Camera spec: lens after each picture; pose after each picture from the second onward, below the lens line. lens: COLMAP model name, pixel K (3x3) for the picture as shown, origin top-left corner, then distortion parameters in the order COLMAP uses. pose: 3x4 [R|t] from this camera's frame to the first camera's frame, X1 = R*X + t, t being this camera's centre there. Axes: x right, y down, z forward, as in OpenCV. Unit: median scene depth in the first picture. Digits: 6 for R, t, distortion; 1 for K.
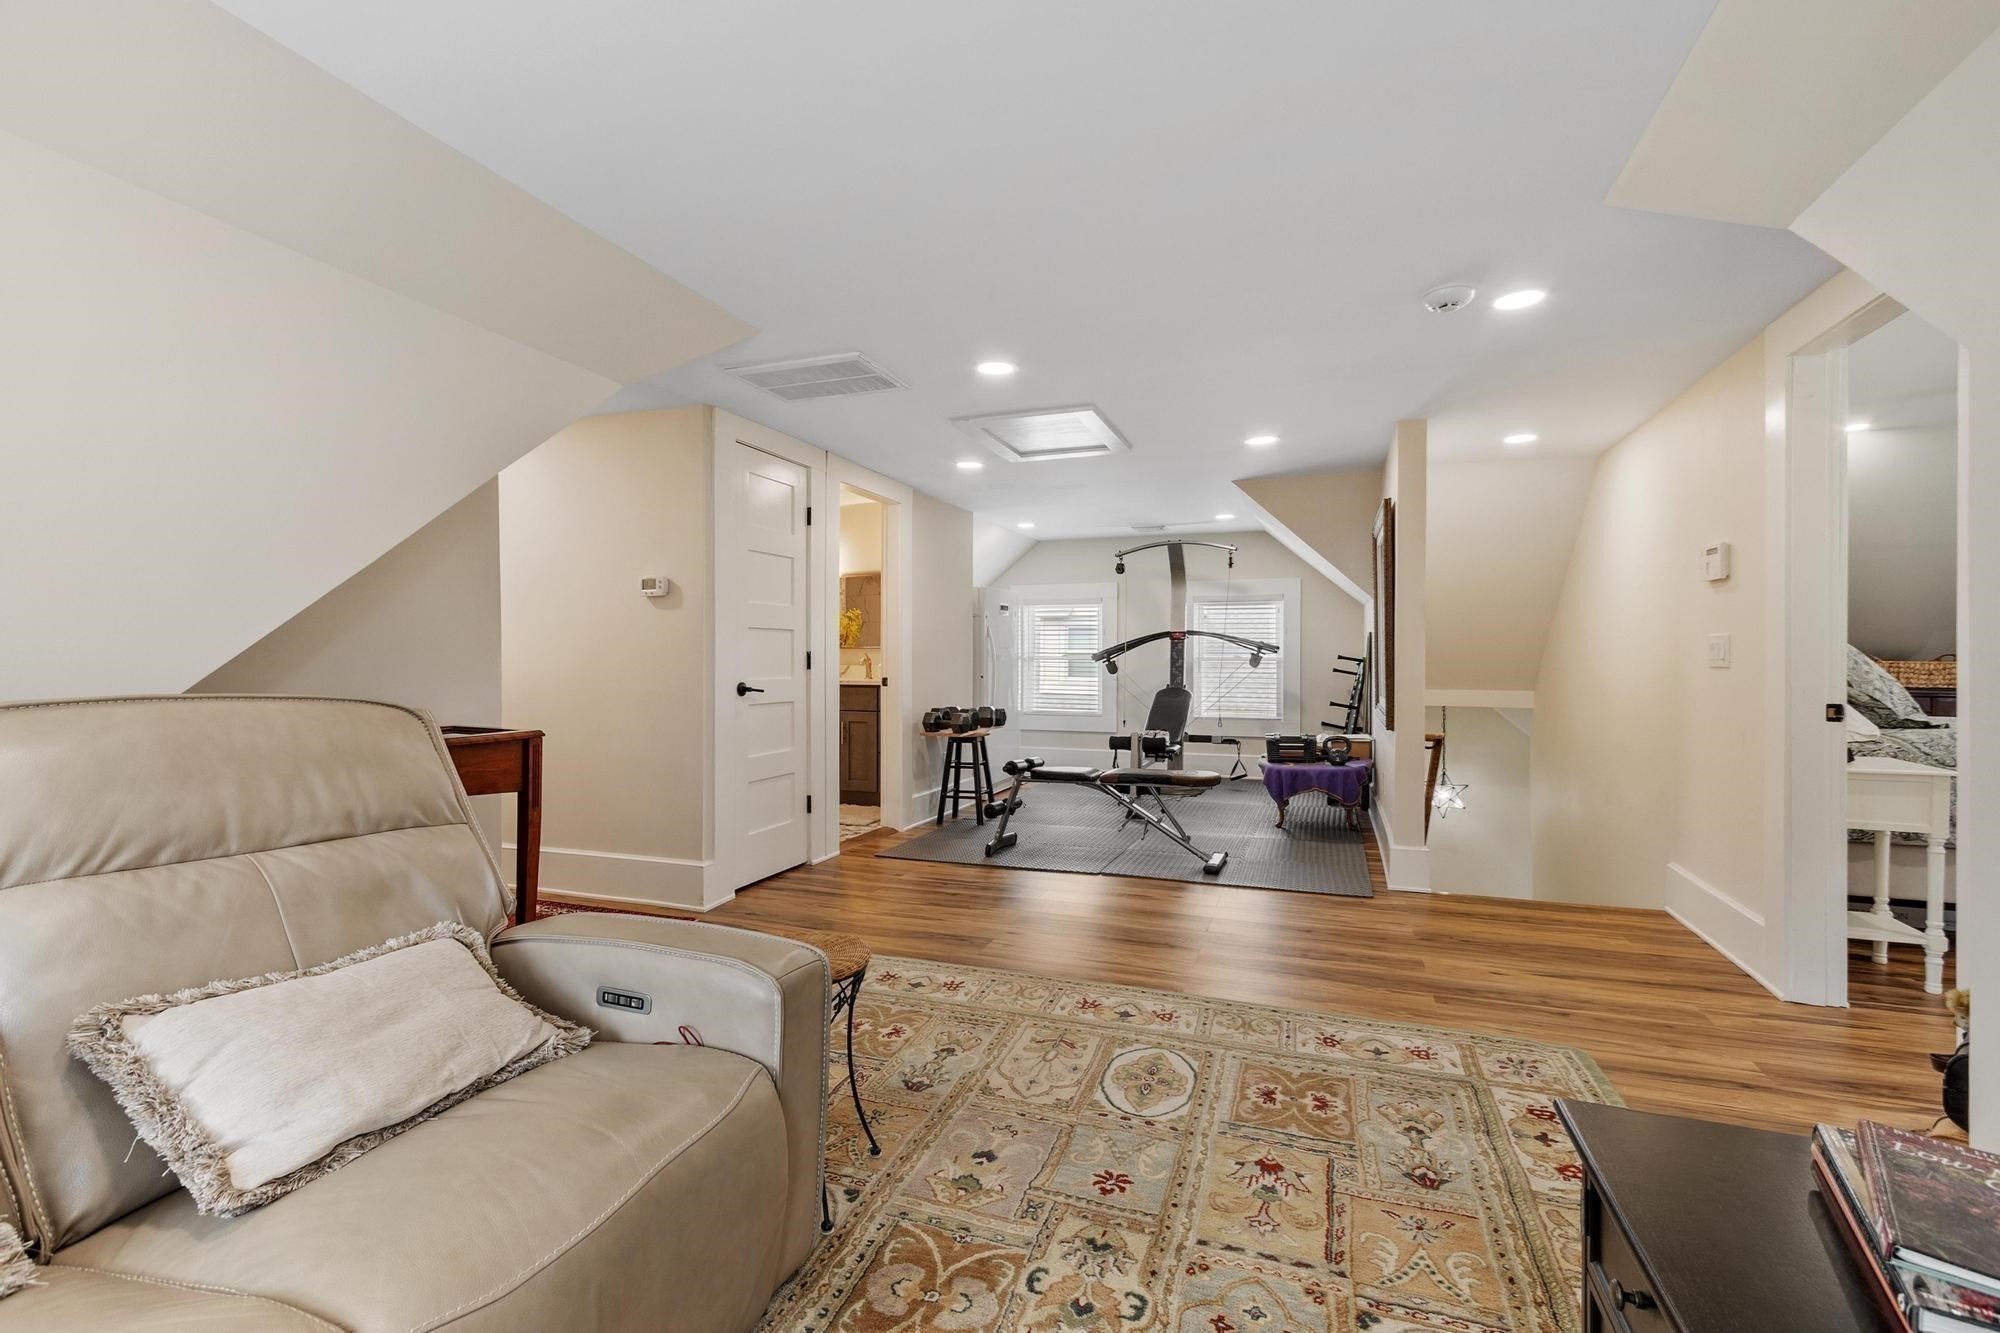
lens RADIAL K [[865.4, 0, 998.7], [0, 865.4, 655.6], [0, 0, 1]] dist [-0.000952, -0.000240]
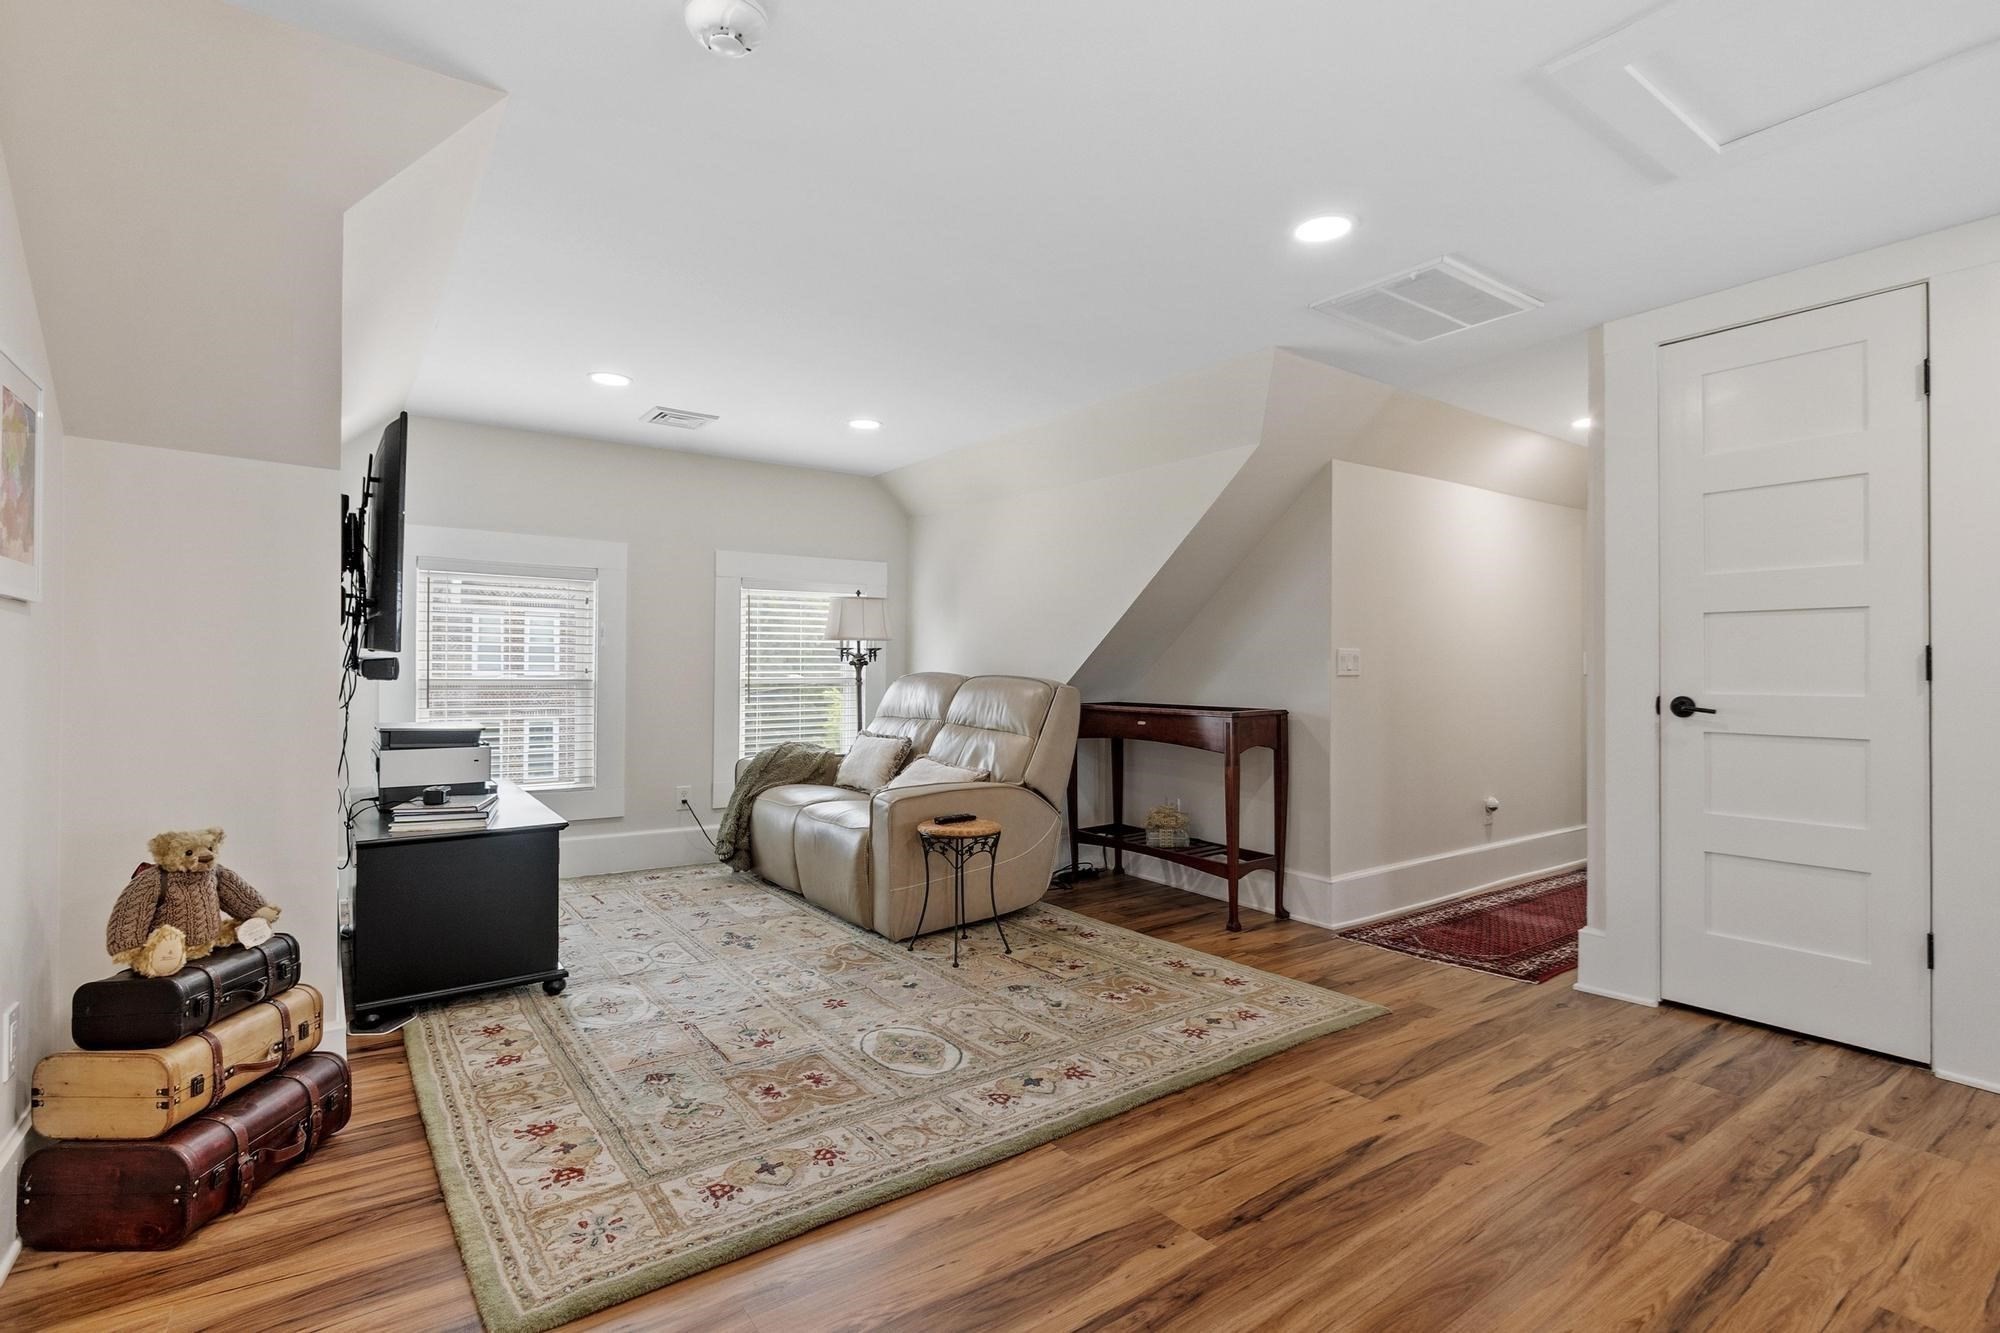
lens RADIAL K [[939.0, 0, 998.8], [0, 939.0, 671.7], [0, 0, 1]] dist [-0.003144, -0.000150]
pose [[-0.555775, -0.000325, -0.831333, 1.091288], [-0.000052, 1.000000, -0.000355, 0.021016], [0.831333, -0.000154, -0.555775, 1.754604]]
